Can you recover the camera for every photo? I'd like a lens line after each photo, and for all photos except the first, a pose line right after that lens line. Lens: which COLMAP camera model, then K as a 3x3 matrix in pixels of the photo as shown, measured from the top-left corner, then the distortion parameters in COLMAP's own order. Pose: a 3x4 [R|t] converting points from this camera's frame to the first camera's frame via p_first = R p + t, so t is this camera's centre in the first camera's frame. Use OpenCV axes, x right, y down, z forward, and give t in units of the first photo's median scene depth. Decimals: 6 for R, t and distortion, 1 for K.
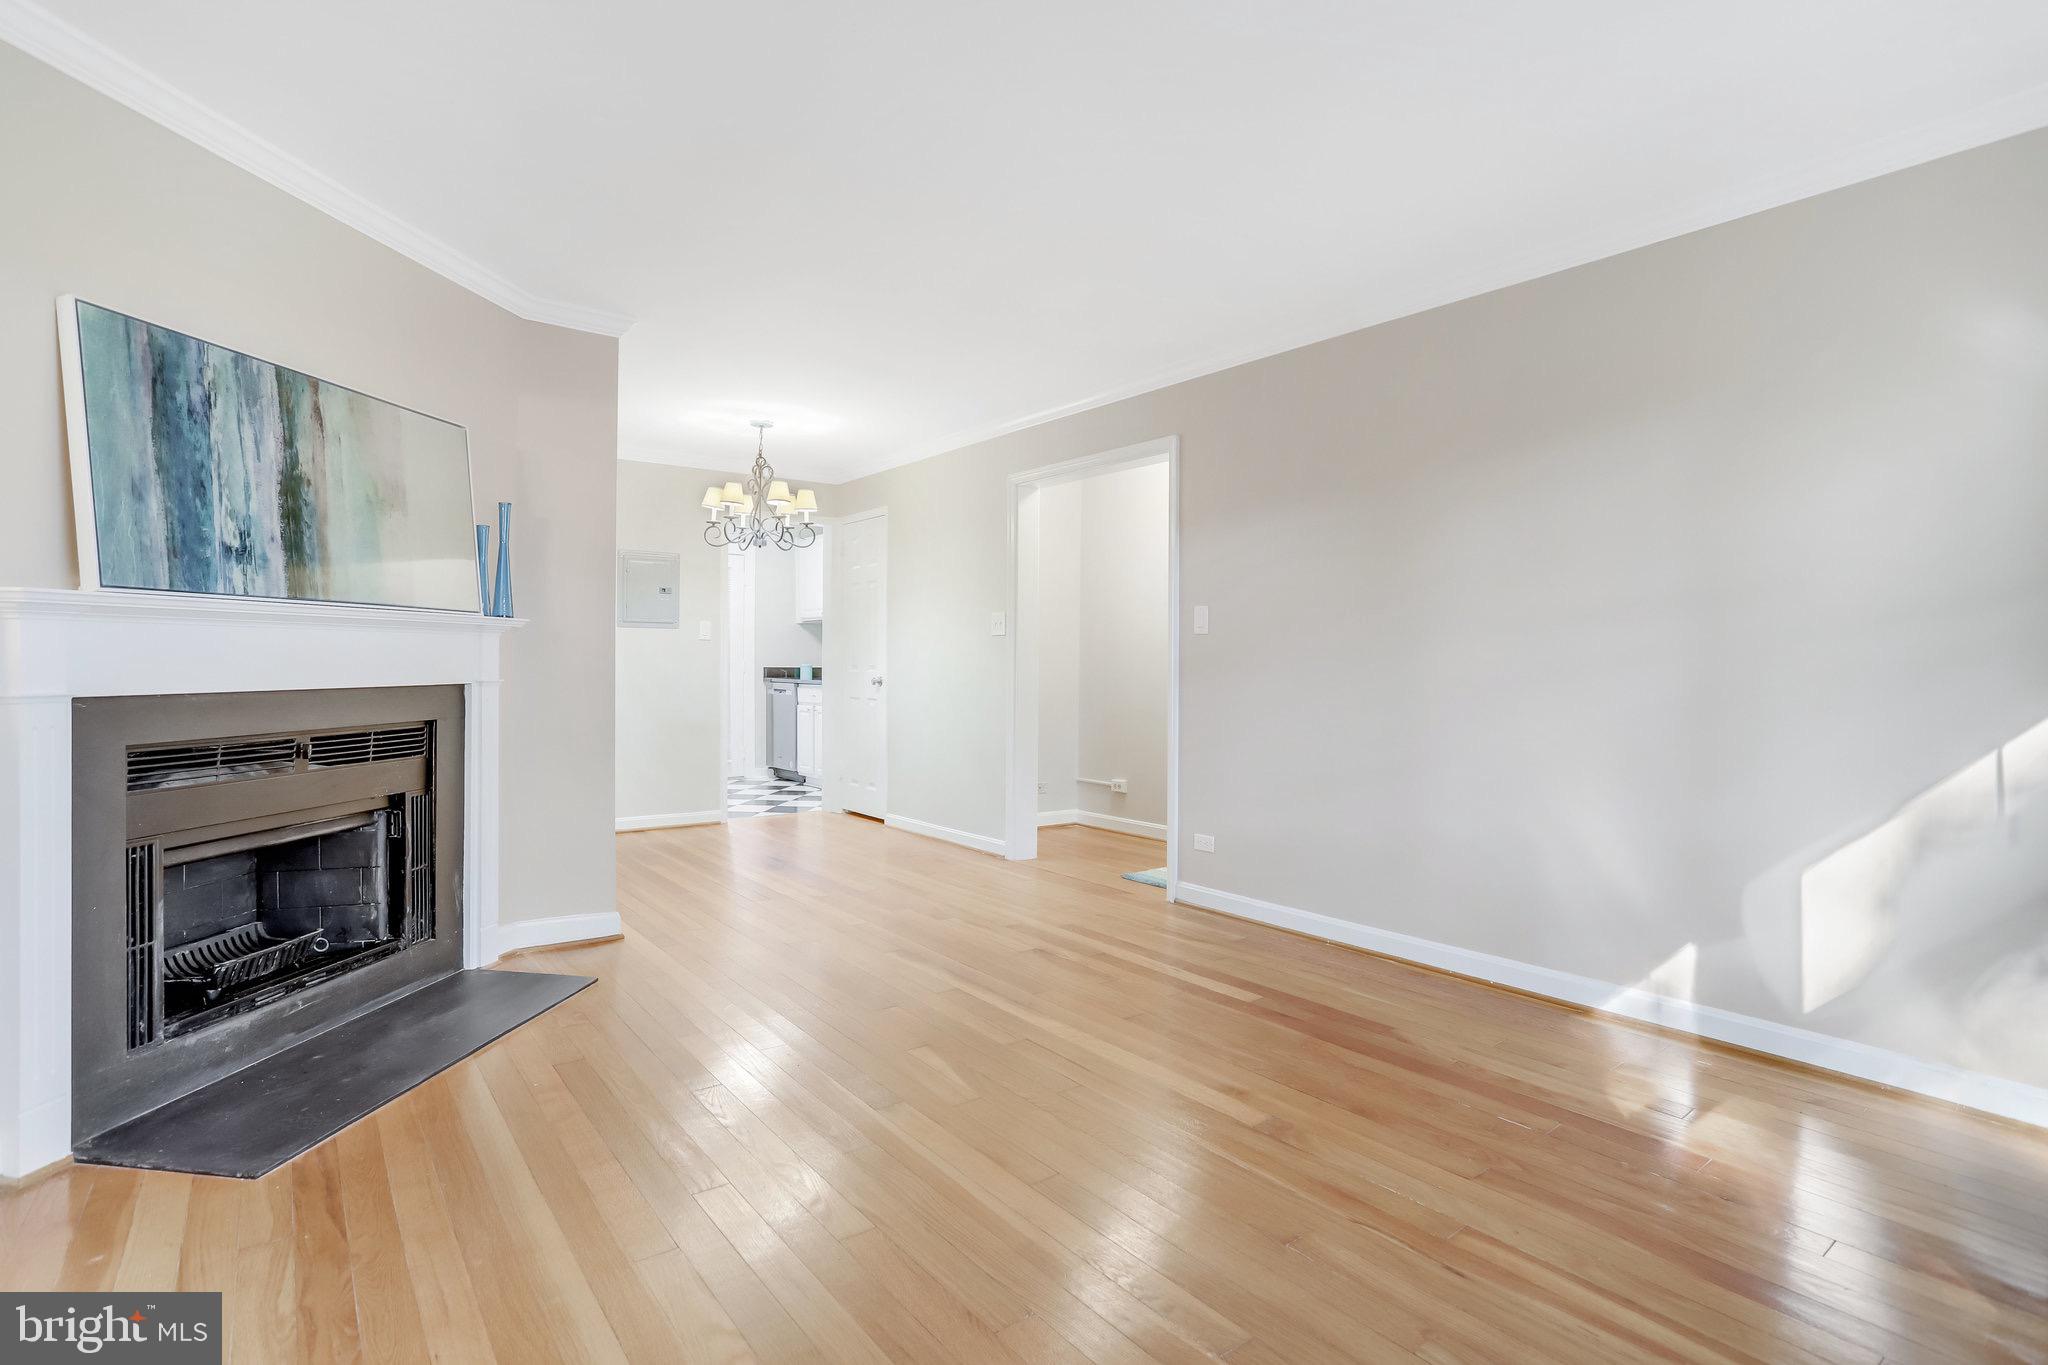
lens RADIAL K [[1016.1, 0, 1023.2], [0, 1016.1, 667.5], [0, 0, 1]] dist [-0.061536, 0.022071]
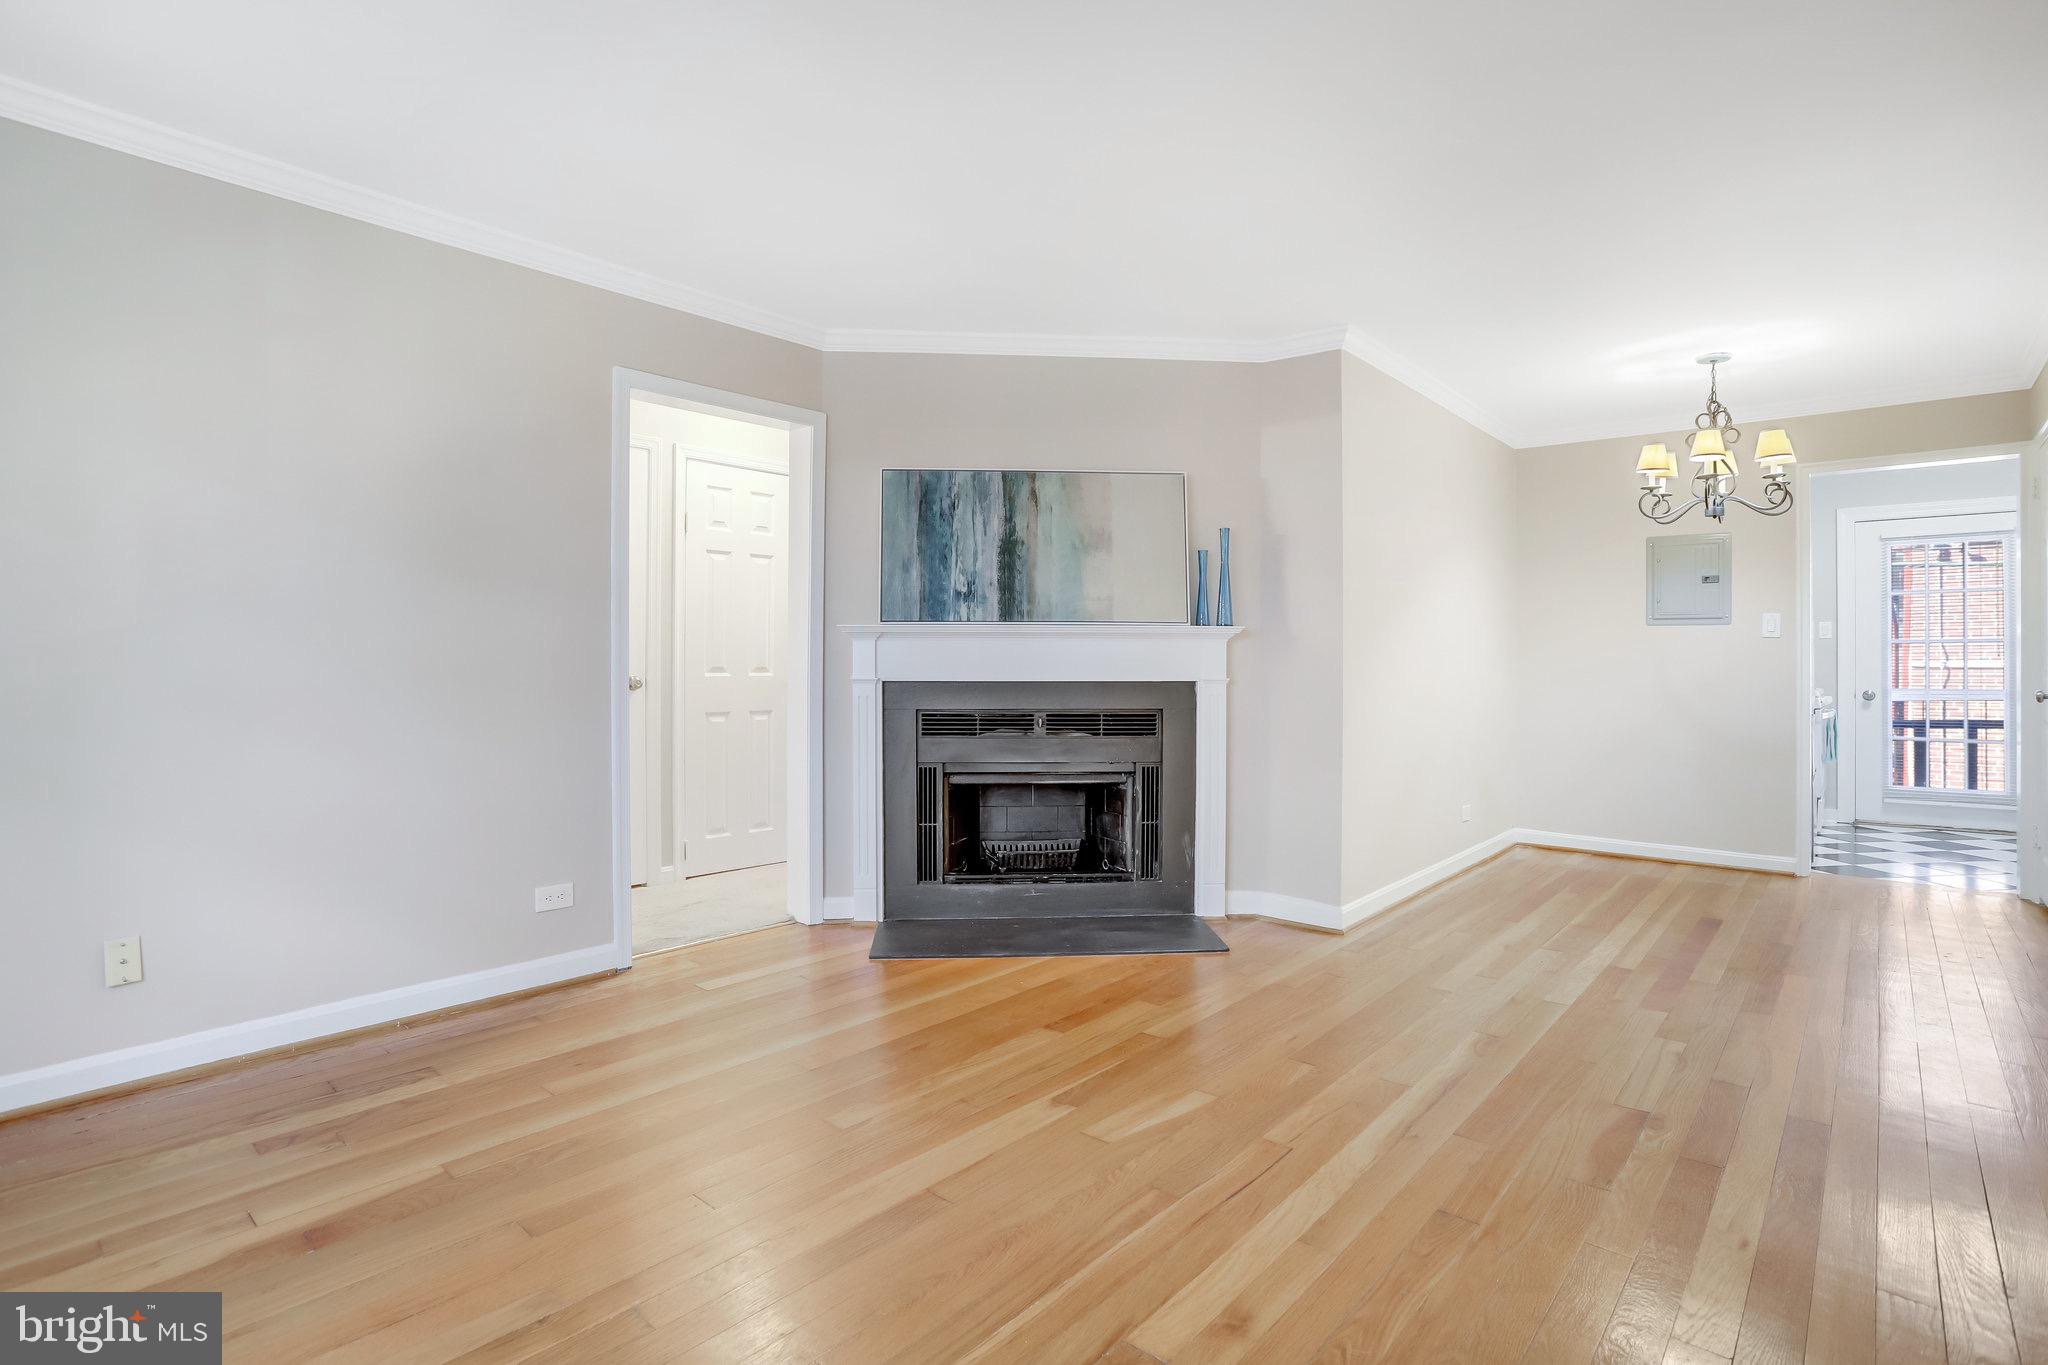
lens RADIAL K [[1016.1, 0, 1011.8], [0, 1016.1, 668.4], [0, 0, 1]] dist [-0.061536, 0.022071]
pose [[0.195932, 0.004819, -0.980606, 0.806604], [-0.008456, 0.999959, 0.003224, -0.002011], [0.980581, 0.007660, 0.195965, 0.699881]]
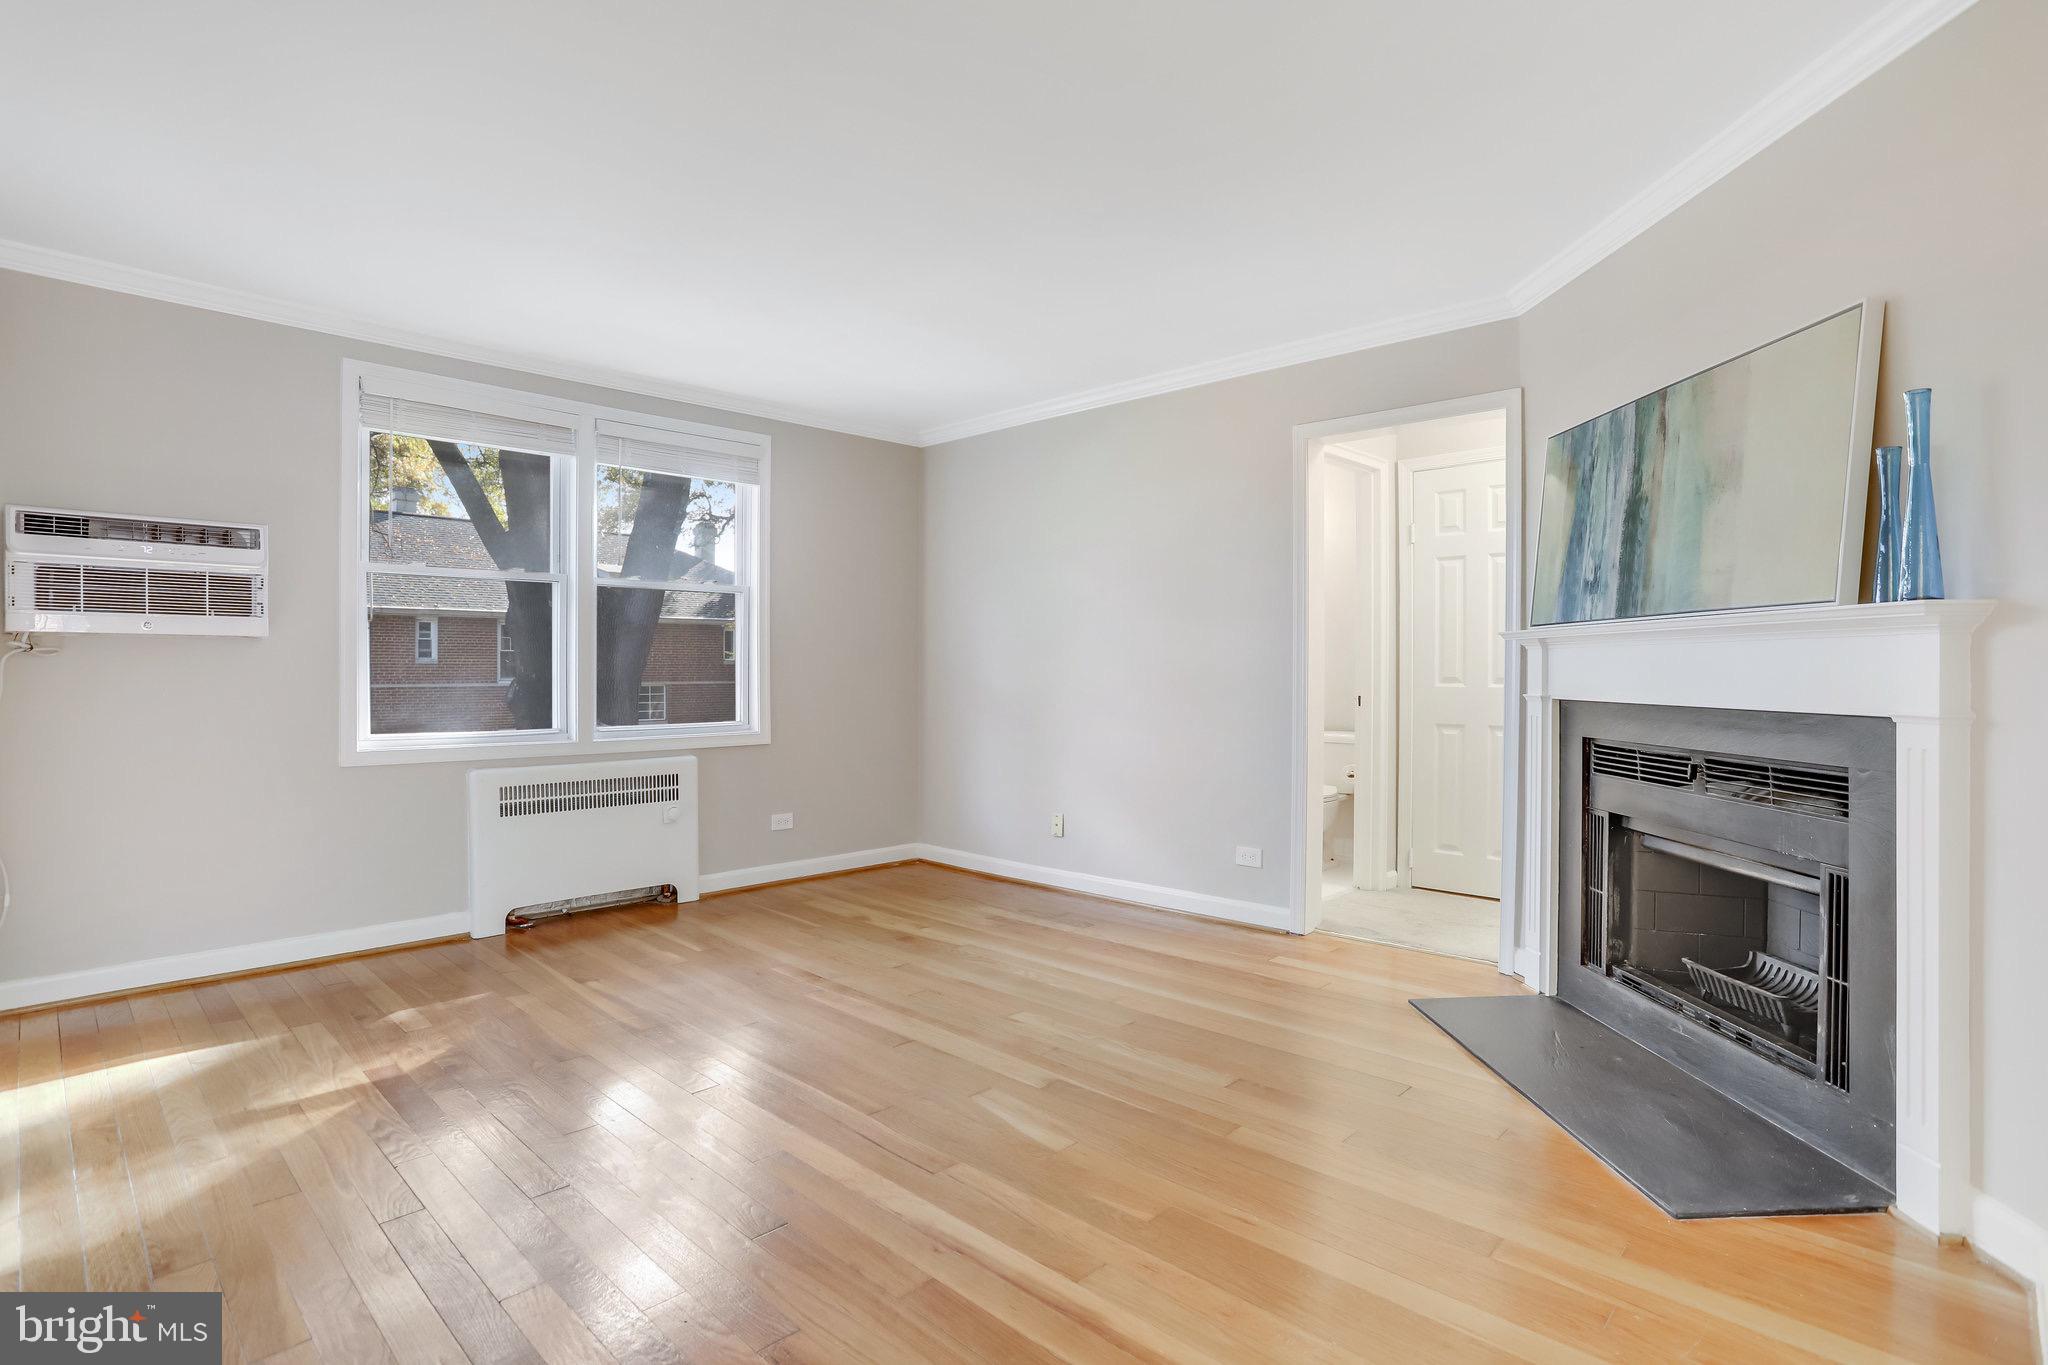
lens RADIAL K [[1016.1, 0, 1033.1], [0, 1016.1, 673.2], [0, 0, 1]] dist [-0.061536, 0.022071]
pose [[-0.987104, -0.006479, -0.159952, 0.059728], [-0.008266, 0.999911, 0.010504, -0.015722], [0.159870, 0.011691, -0.987069, 1.954182]]
